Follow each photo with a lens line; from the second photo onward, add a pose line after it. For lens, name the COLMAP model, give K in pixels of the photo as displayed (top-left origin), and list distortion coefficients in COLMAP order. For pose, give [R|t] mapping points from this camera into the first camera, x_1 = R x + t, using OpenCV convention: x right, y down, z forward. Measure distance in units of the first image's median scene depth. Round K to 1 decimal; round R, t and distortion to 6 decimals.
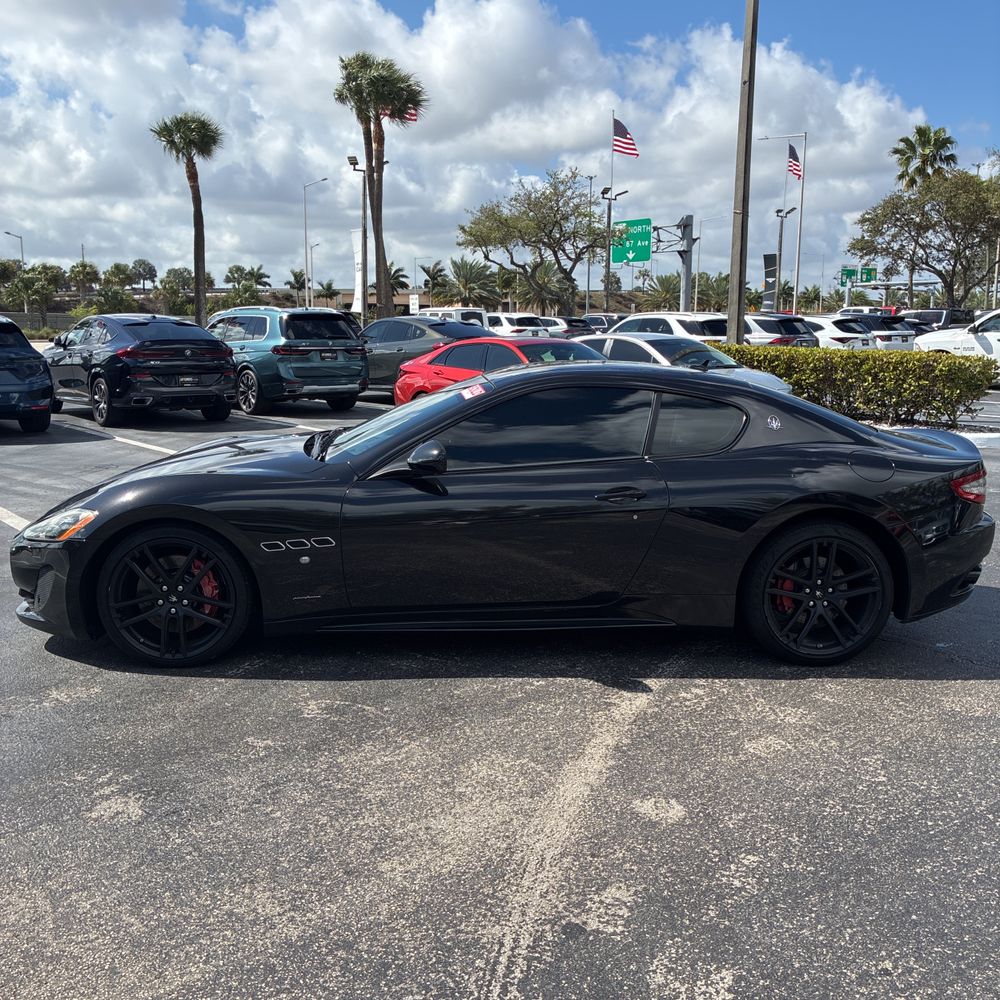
lens RADIAL K [[1006.0, 0, 482.8], [0, 1006.0, 505.9], [0, 0, 1]] dist [0.039373, -0.036005]
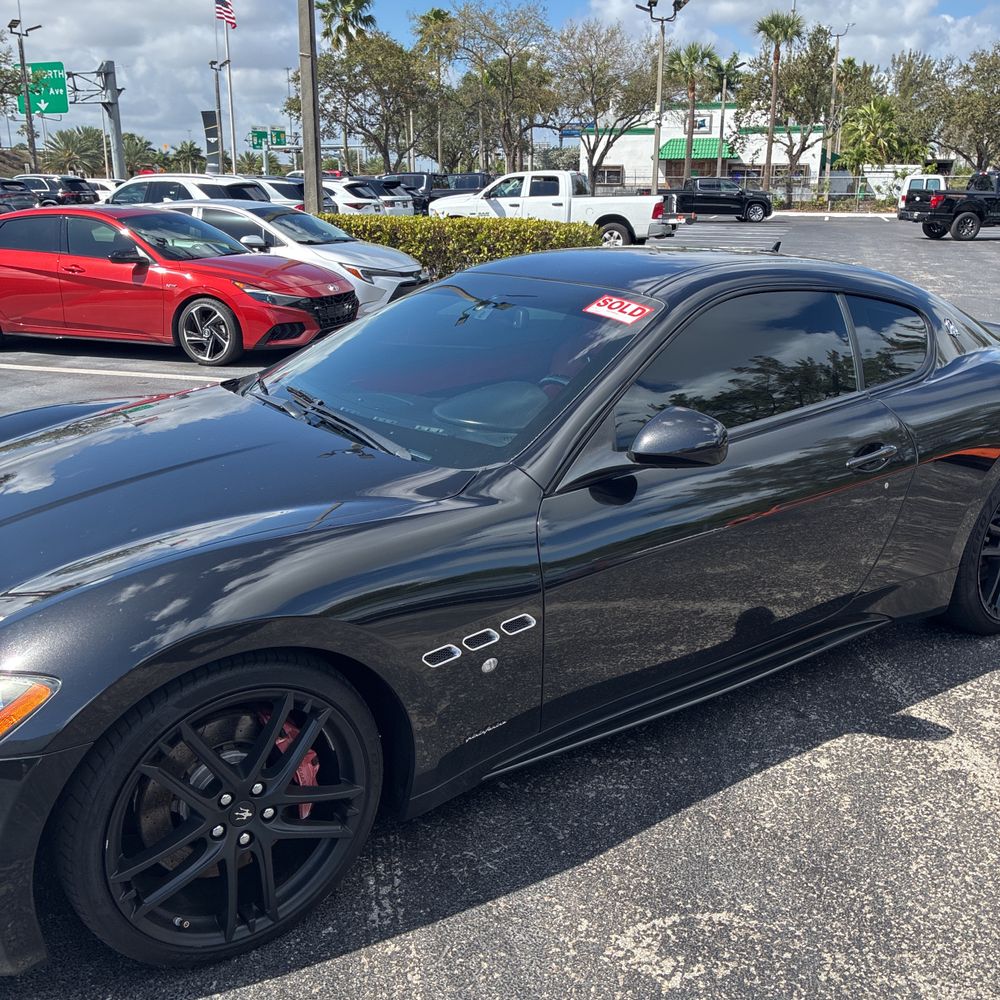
lens RADIAL K [[1017.5, 0, 488.3], [0, 1017.5, 500.0], [0, 0, 1]] dist [0.016787, -0.027204]
pose [[0.844229, -0.156547, 0.512611, -0.050572], [0.094663, 0.984910, 0.144881, -0.012235], [-0.527557, -0.073787, 0.846309, 0.066855]]
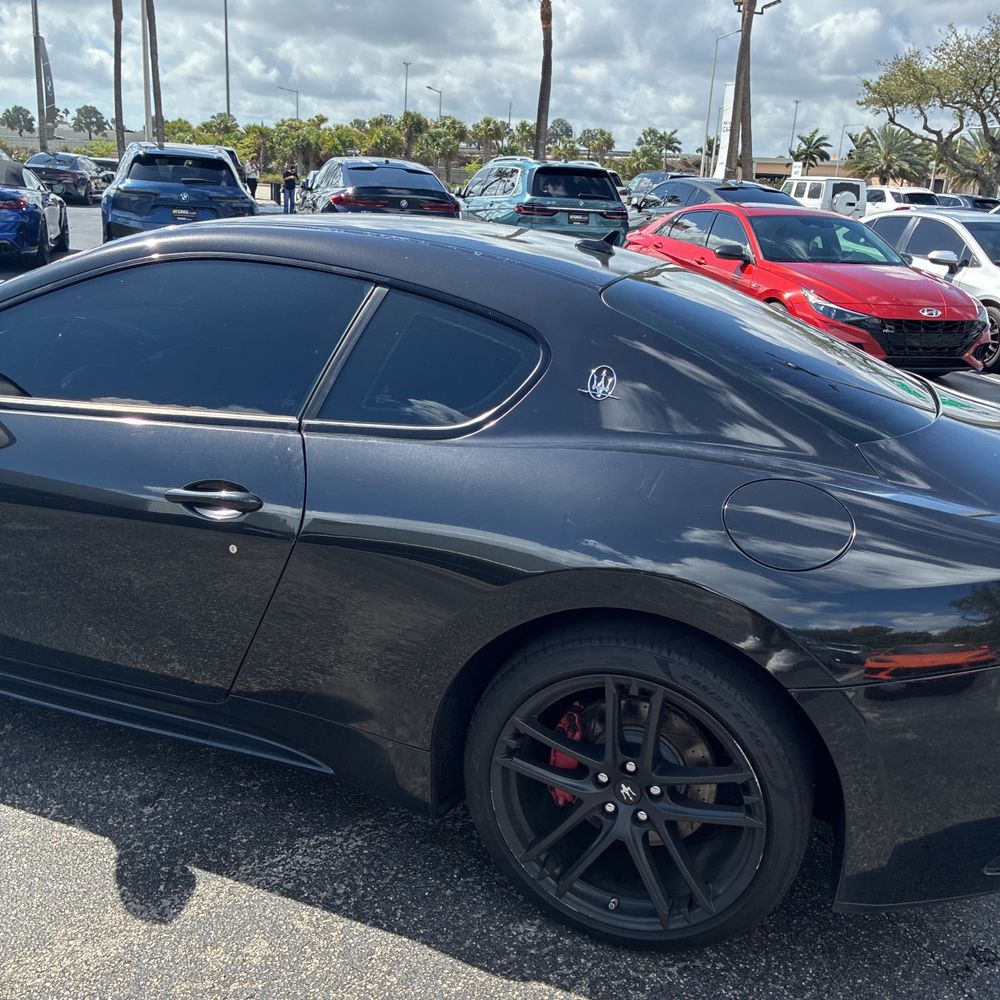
lens RADIAL K [[1010.1, 0, 478.6], [0, 1010.1, 496.2], [0, 0, 1]] dist [0.017440, -0.016440]
pose [[0.920151, 0.162062, -0.356453, 0.050068], [-0.120952, 0.983449, 0.134901, -0.010669], [0.372416, -0.081015, 0.924523, 0.072426]]
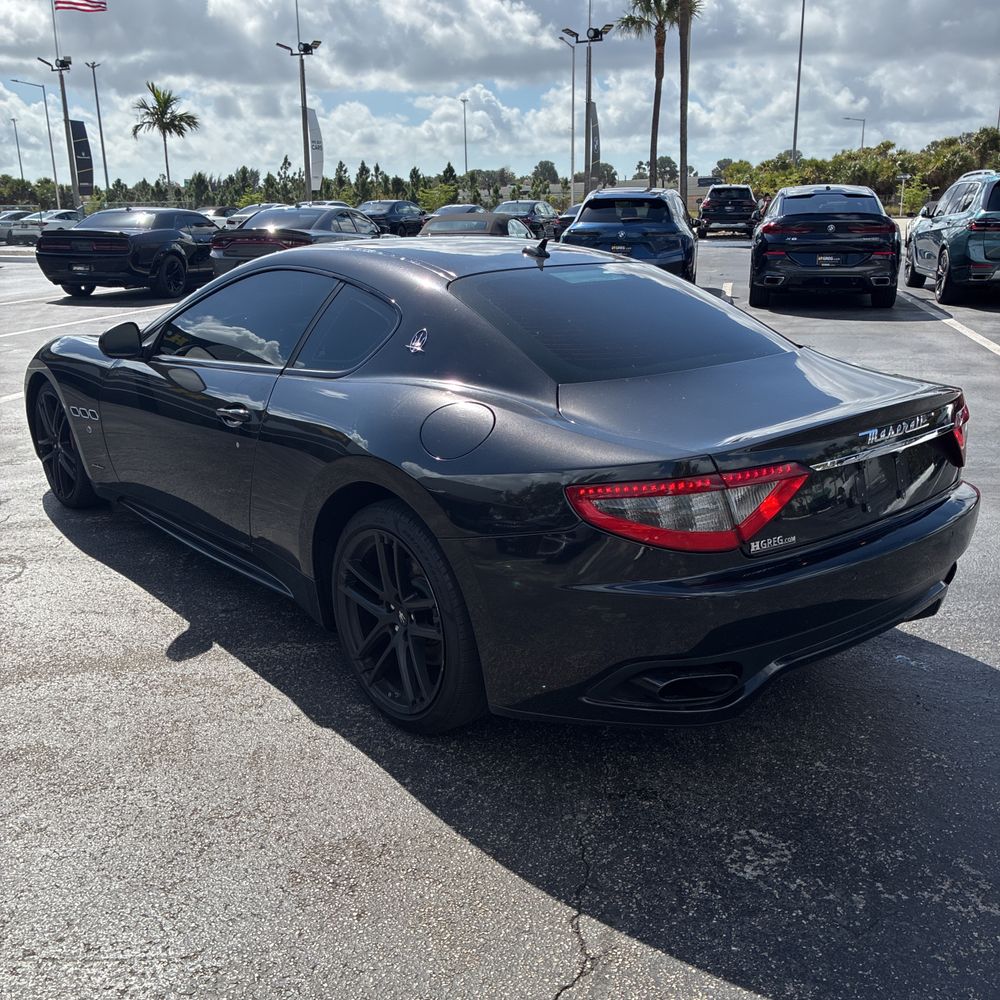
lens RADIAL K [[1006.0, 0, 482.8], [0, 1006.0, 505.9], [0, 0, 1]] dist [0.039373, -0.036005]
pose [[0.585327, 0.219943, -0.780396, 0.113358], [-0.127975, 0.975500, 0.178945, -0.012673], [0.800634, -0.004870, 0.599134, 0.083361]]
